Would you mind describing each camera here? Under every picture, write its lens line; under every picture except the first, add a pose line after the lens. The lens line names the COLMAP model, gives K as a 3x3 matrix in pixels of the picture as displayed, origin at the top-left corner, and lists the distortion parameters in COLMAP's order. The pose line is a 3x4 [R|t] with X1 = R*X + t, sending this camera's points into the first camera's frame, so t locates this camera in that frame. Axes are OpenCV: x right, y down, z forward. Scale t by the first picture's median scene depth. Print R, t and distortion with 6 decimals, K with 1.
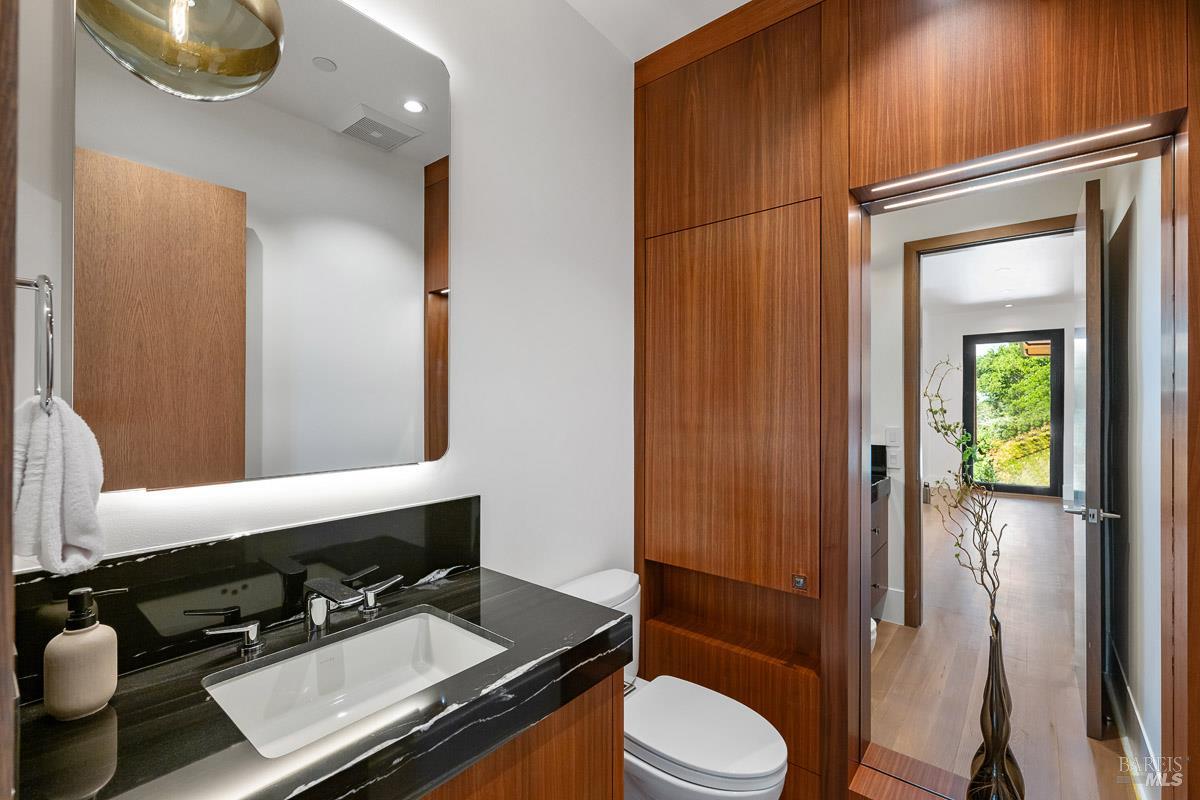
lens RADIAL K [[518.9, 0, 600.0], [0, 518.9, 400.0], [0, 0, 1]] dist [-0.000377, -0.000072]
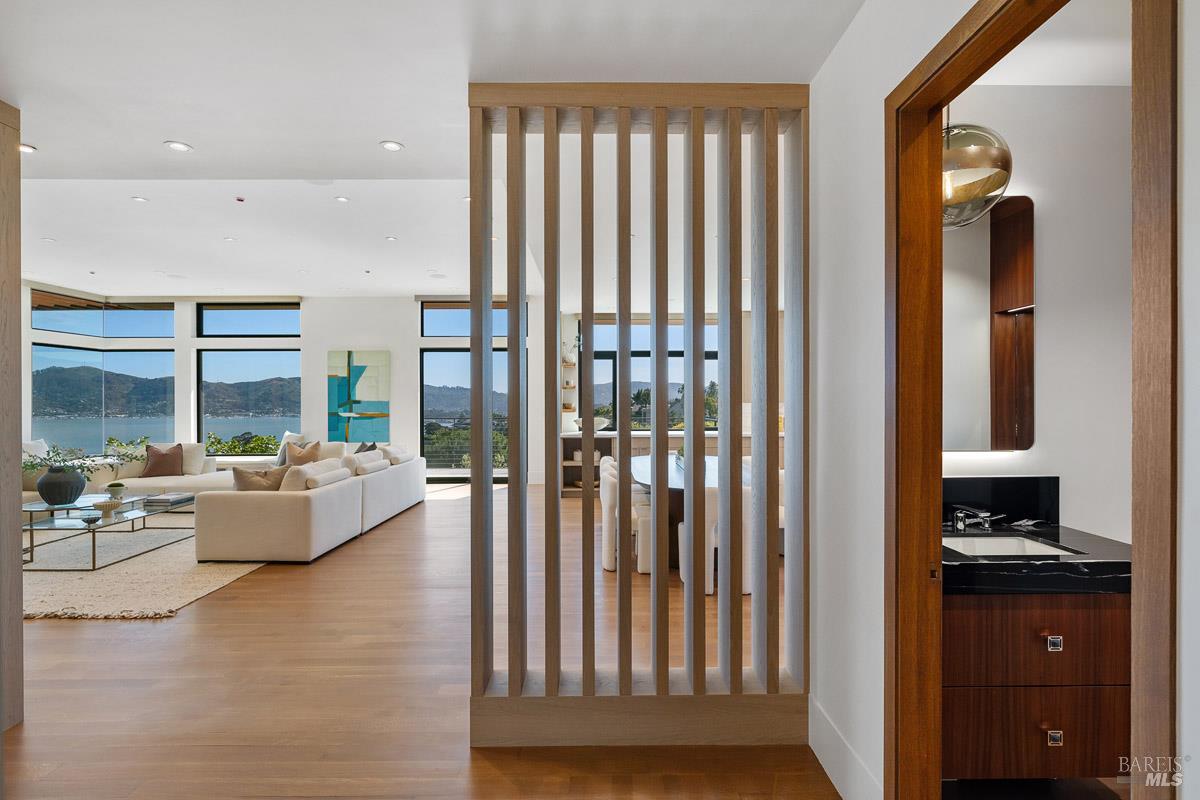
lens RADIAL K [[580.6, 0, 600.0], [0, 580.6, 400.0], [0, 0, 1]] dist [-0.002512, 0.000365]
pose [[0.647446, -0.000240, -0.762111, 0.183233], [0.007058, 0.999959, 0.005681, -0.052697], [0.762079, -0.009057, 0.647421, -1.082723]]
